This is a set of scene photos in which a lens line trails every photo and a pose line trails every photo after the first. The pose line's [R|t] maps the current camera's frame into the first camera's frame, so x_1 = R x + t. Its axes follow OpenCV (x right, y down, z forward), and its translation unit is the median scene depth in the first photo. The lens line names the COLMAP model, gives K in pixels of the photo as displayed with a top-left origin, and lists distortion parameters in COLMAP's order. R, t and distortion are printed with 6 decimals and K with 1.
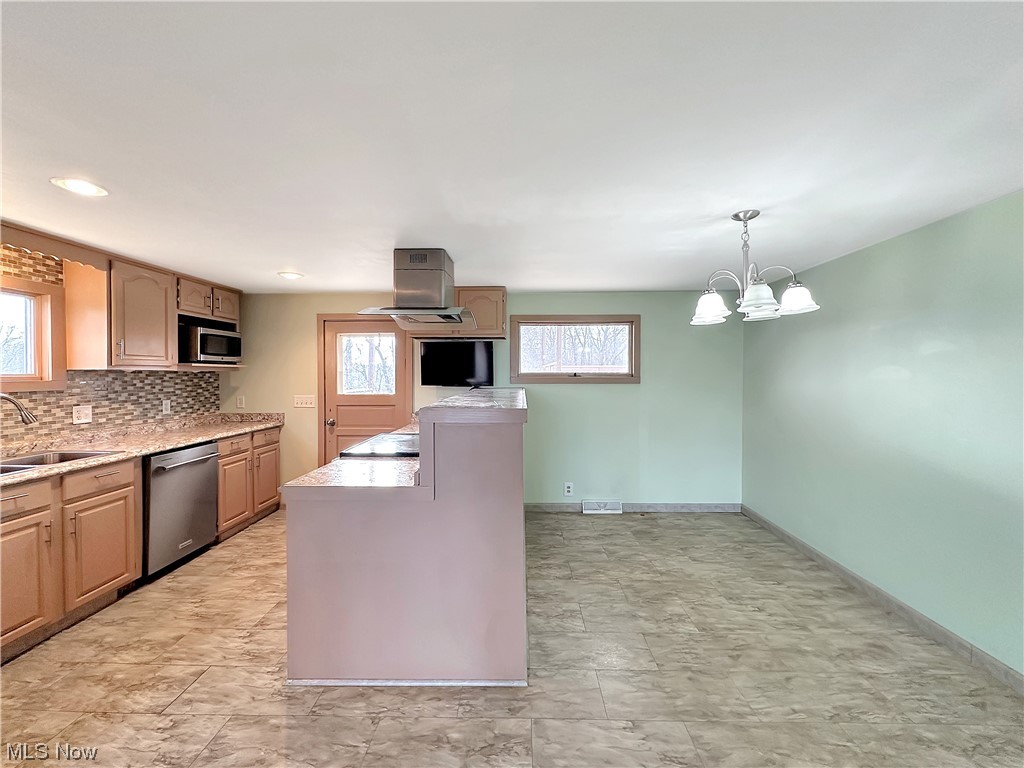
lens RADIAL K [[416.9, 0, 512.7], [0, 416.9, 381.9], [0, 0, 1]] dist [0.002435, 0.000138]
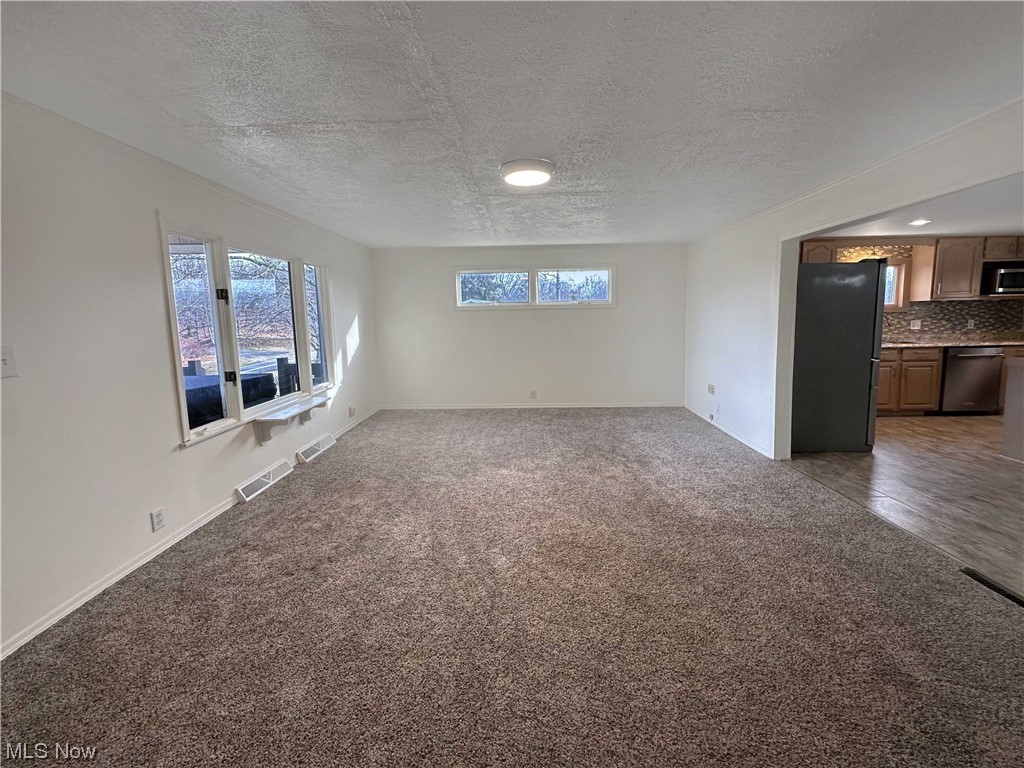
lens RADIAL K [[428.7, 0, 512.6], [0, 428.7, 349.8], [0, 0, 1]] dist [0.023726, -0.000149]
pose [[0.001798, 0.077407, -0.996998, 0.901364], [-0.003790, 0.996993, 0.077400, 0.041051], [0.999991, 0.003640, 0.002086, -0.786061]]
